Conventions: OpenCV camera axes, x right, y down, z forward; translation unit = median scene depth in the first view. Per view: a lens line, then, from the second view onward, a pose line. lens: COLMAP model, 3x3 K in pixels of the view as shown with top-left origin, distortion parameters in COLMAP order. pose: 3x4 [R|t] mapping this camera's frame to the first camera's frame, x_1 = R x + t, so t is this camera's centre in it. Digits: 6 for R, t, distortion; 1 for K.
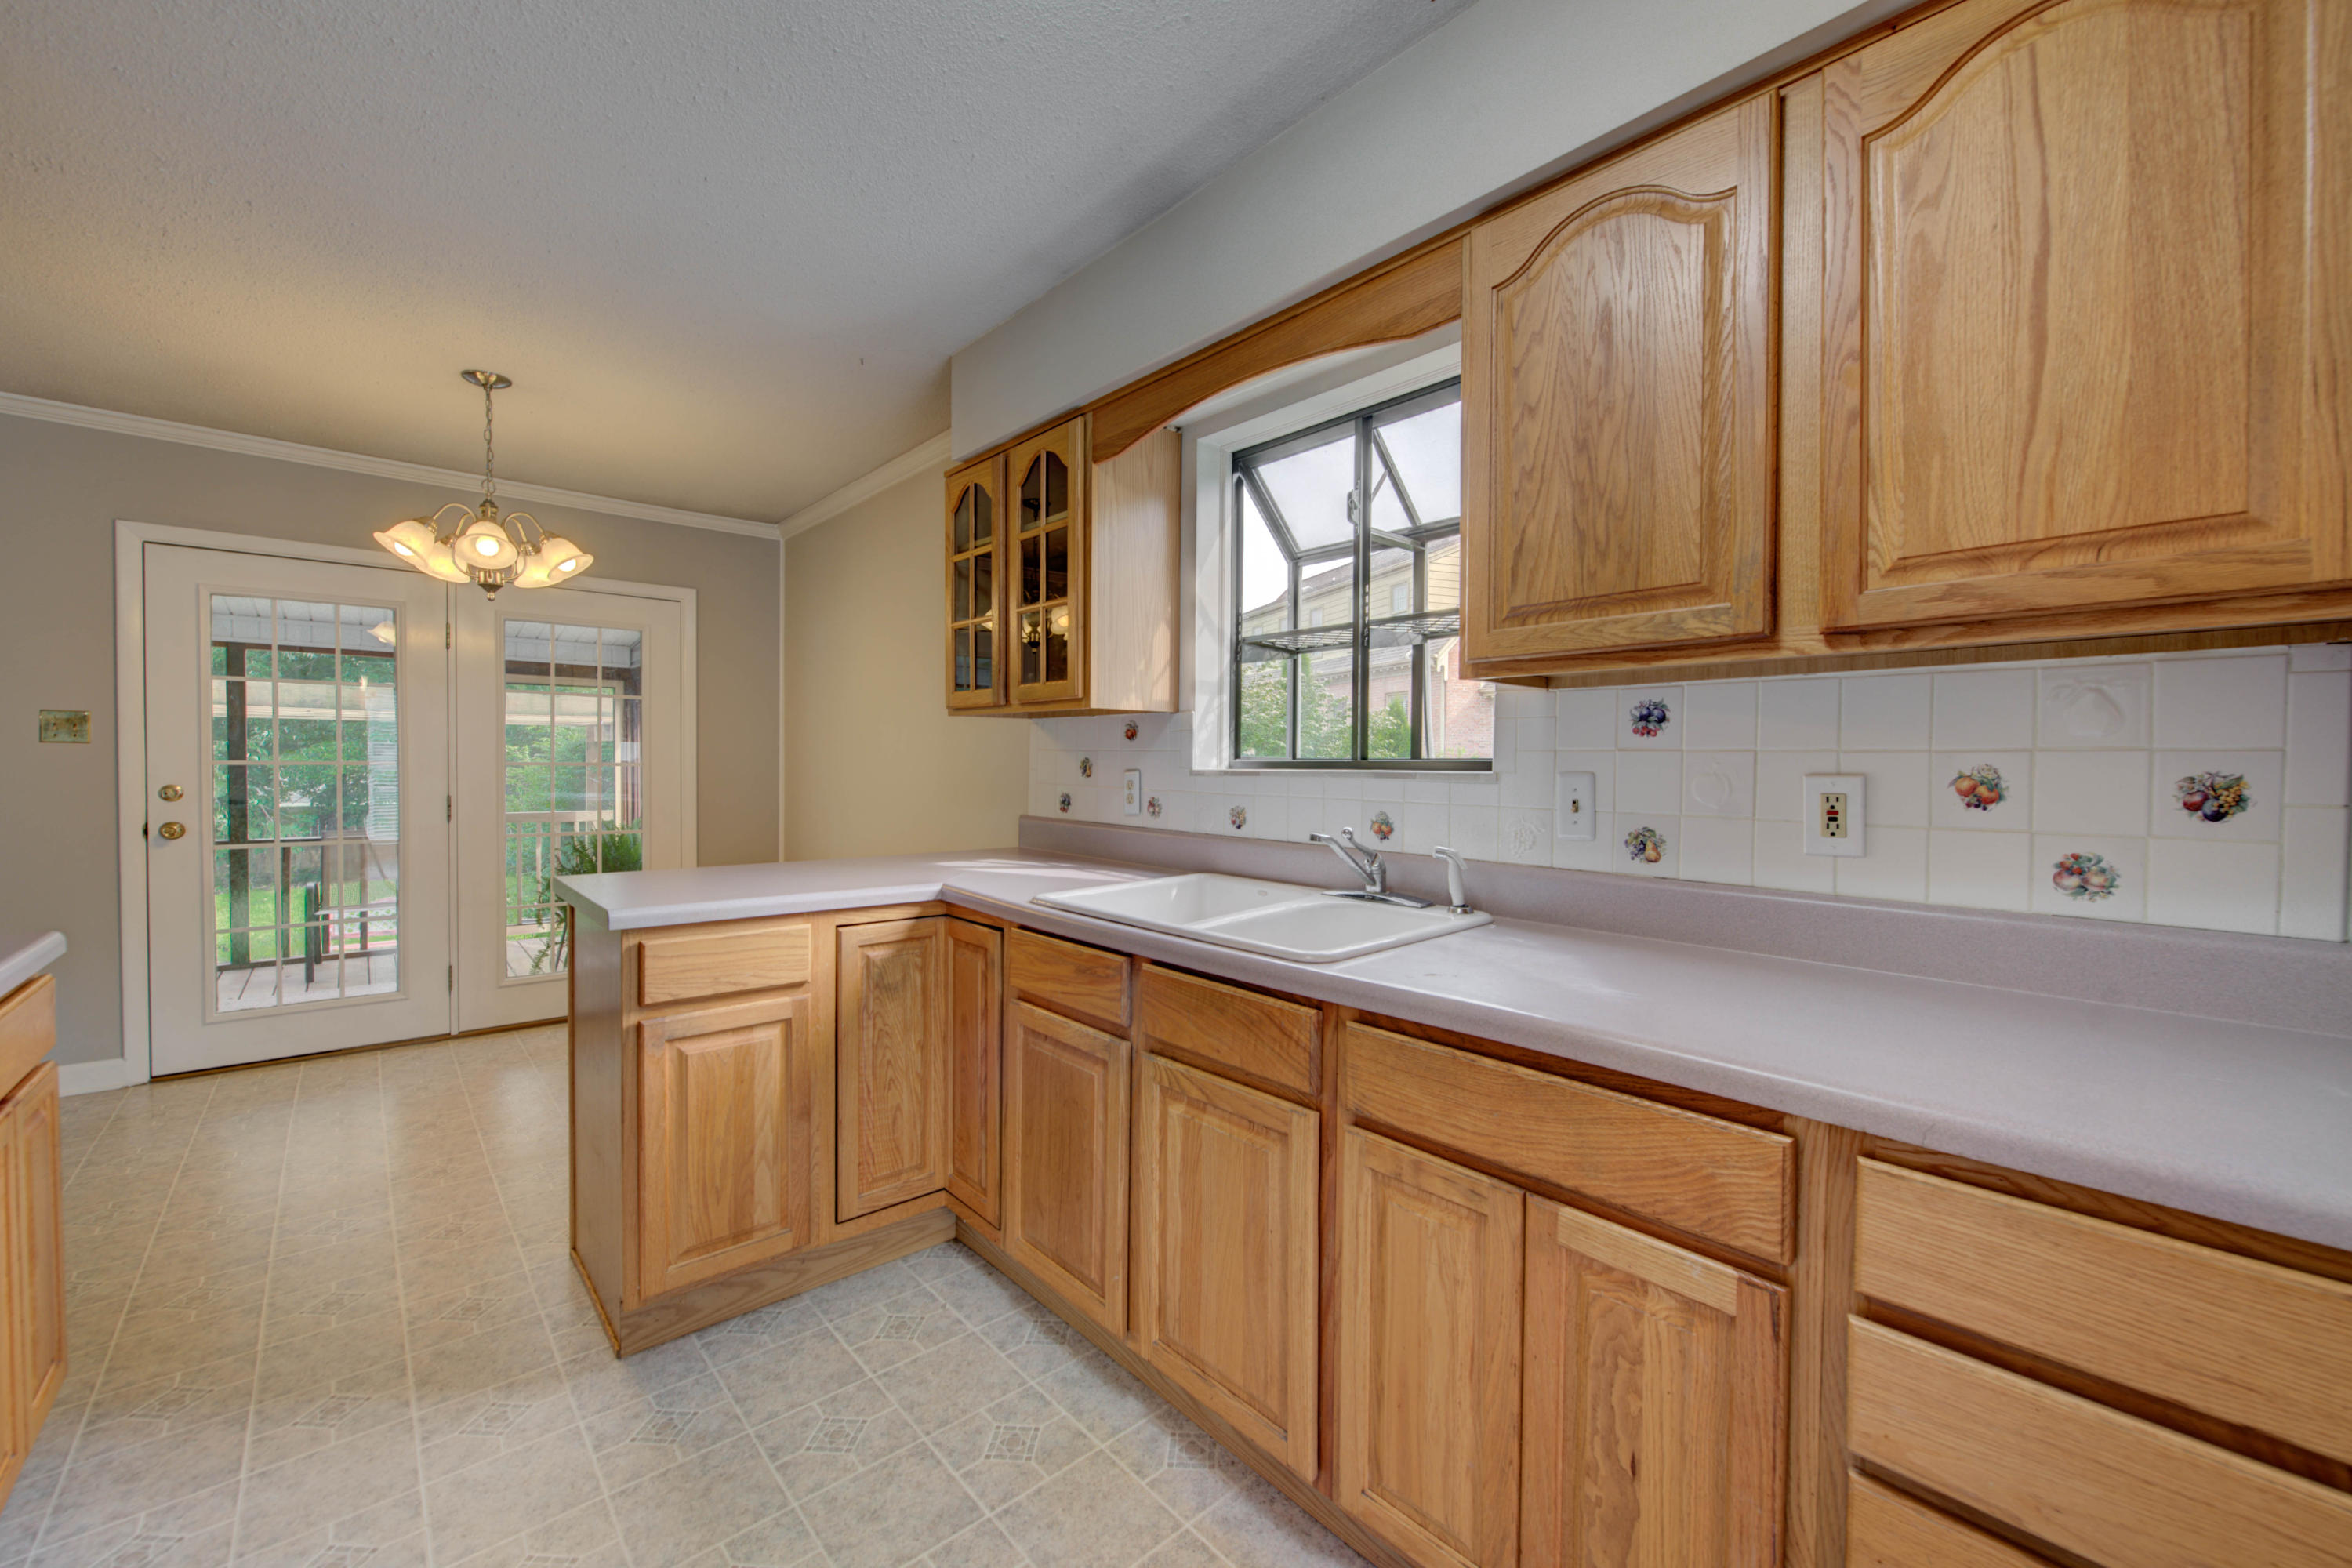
lens RADIAL K [[942.6, 0, 1185.8], [0, 942.6, 779.0], [0, 0, 1]] dist [-0.000998, -0.000217]
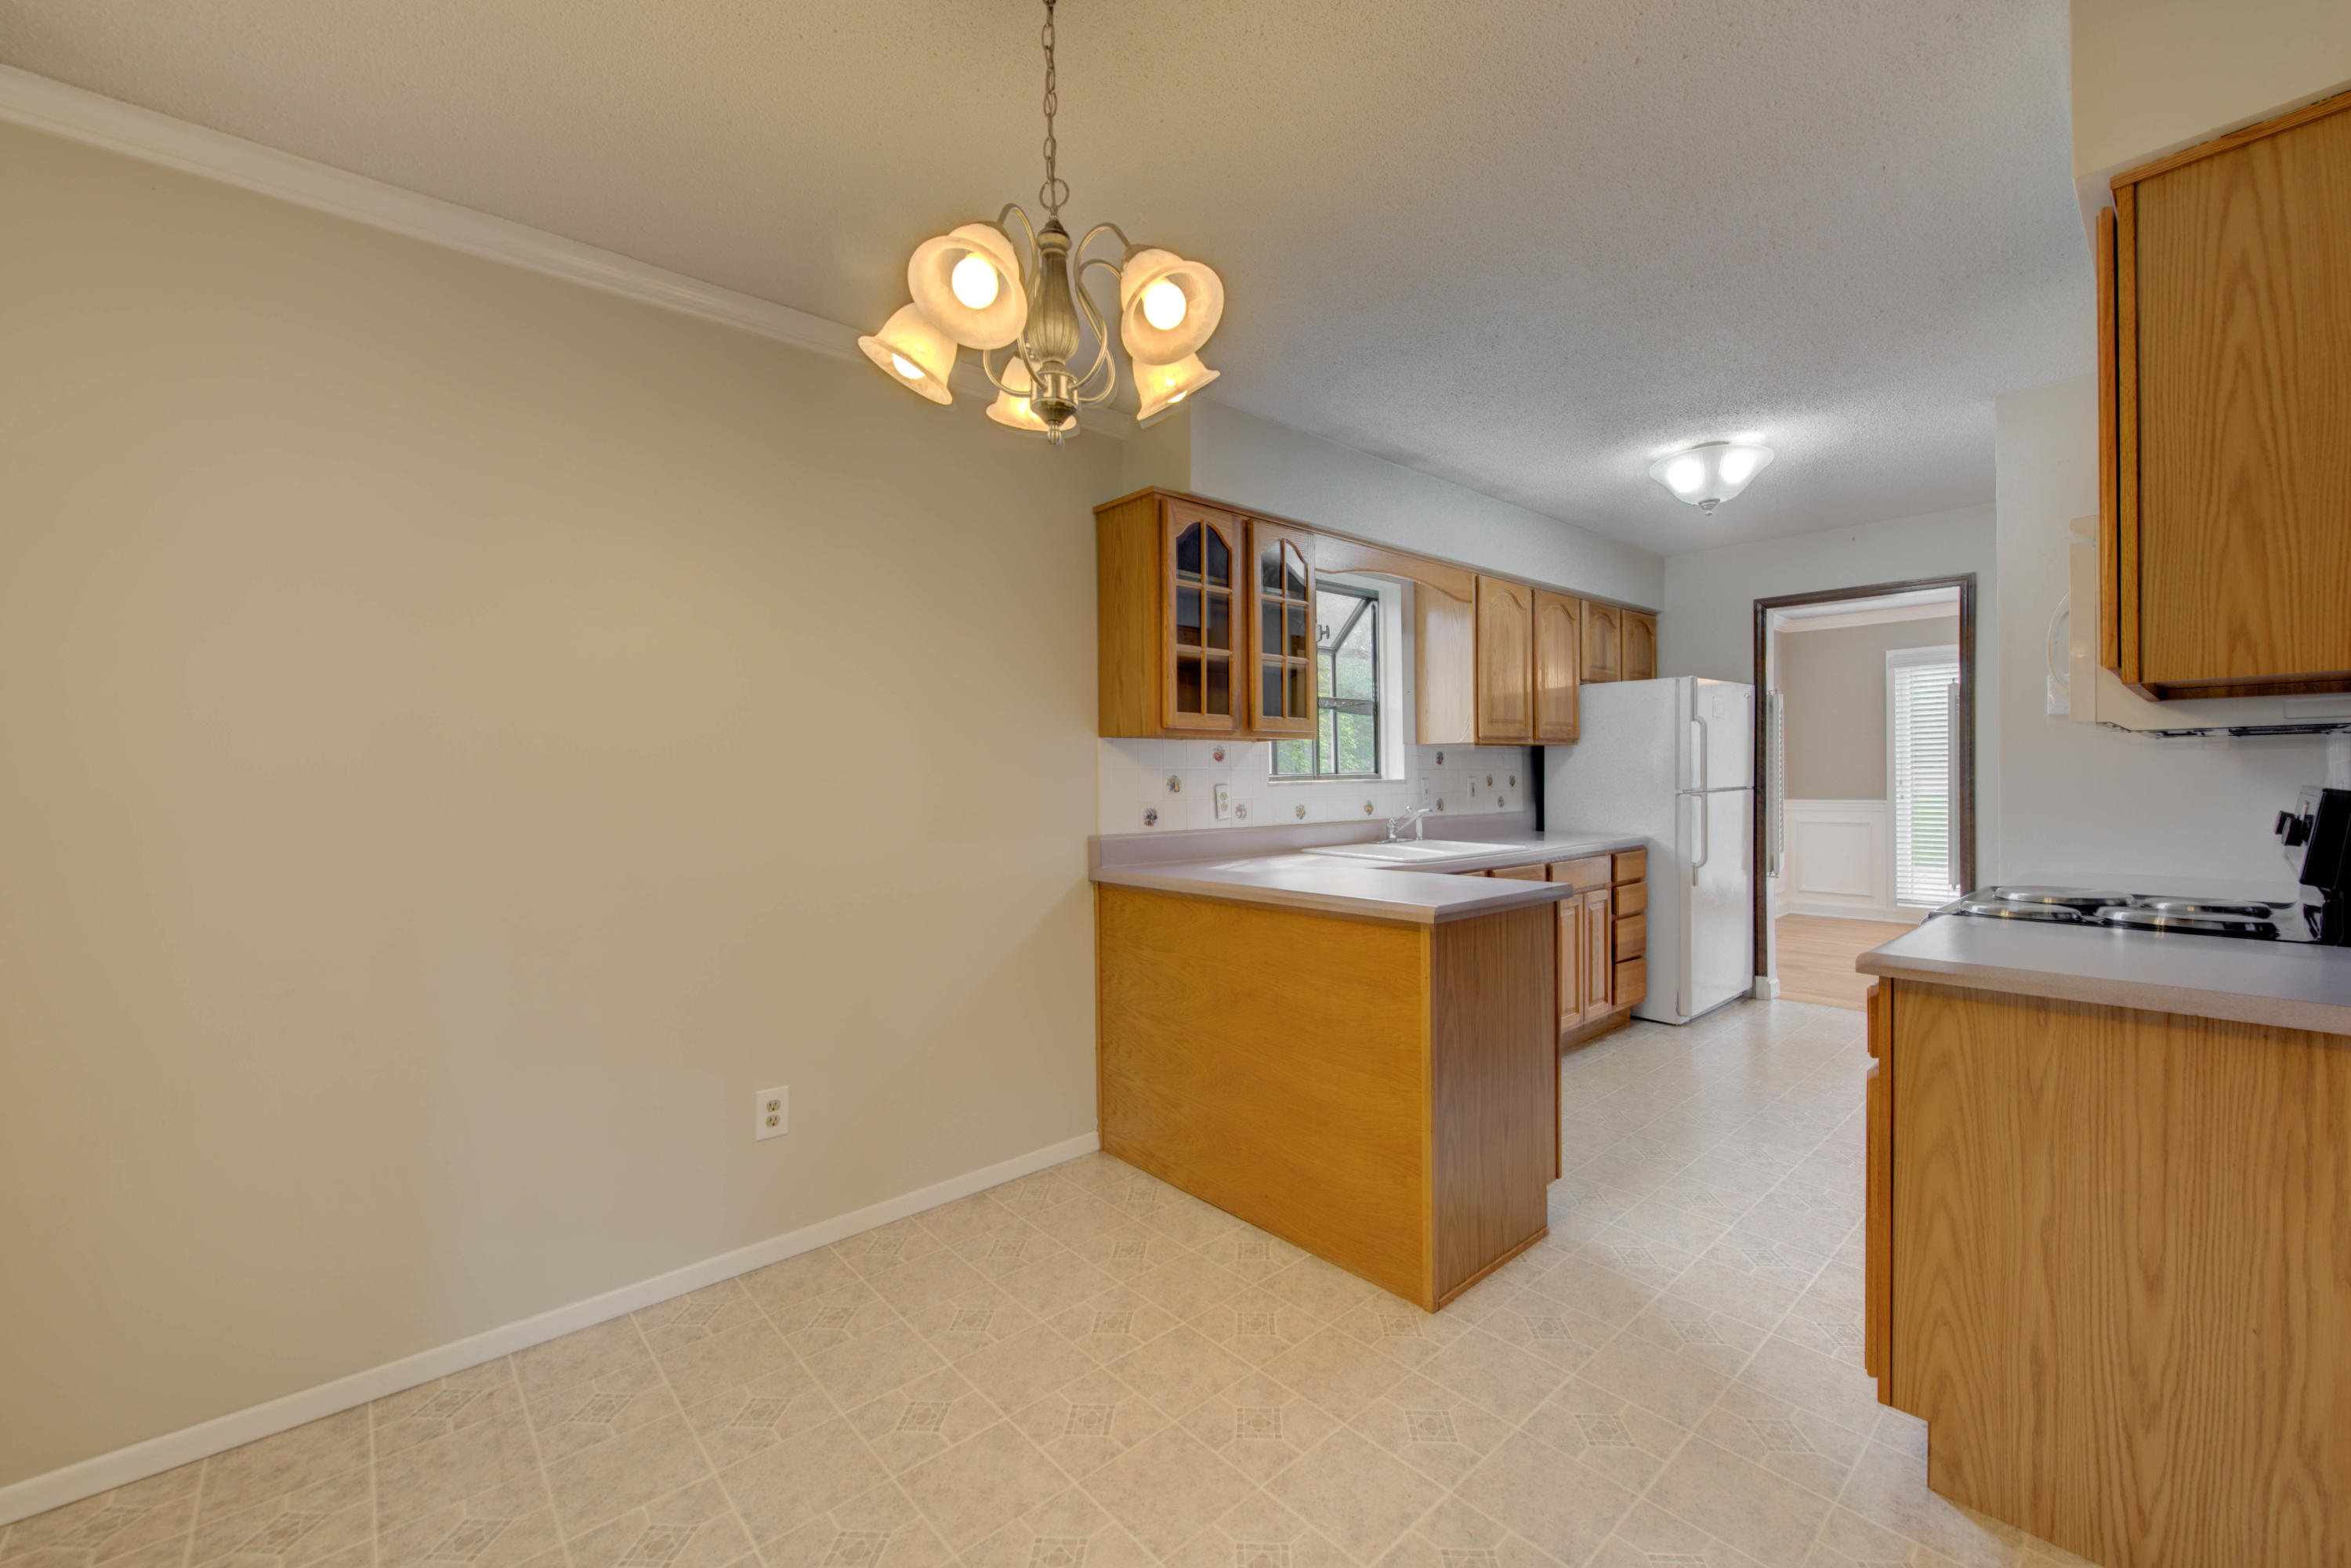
lens RADIAL K [[942.2, 0, 1185.3], [0, 942.2, 779.0], [0, 0, 1]] dist [-0.000998, -0.000217]
pose [[0.000070, 0.000082, 1.000000, -1.658287], [0.039376, 0.999224, -0.000085, -0.024683], [-0.999224, 0.039376, 0.000067, 1.287055]]
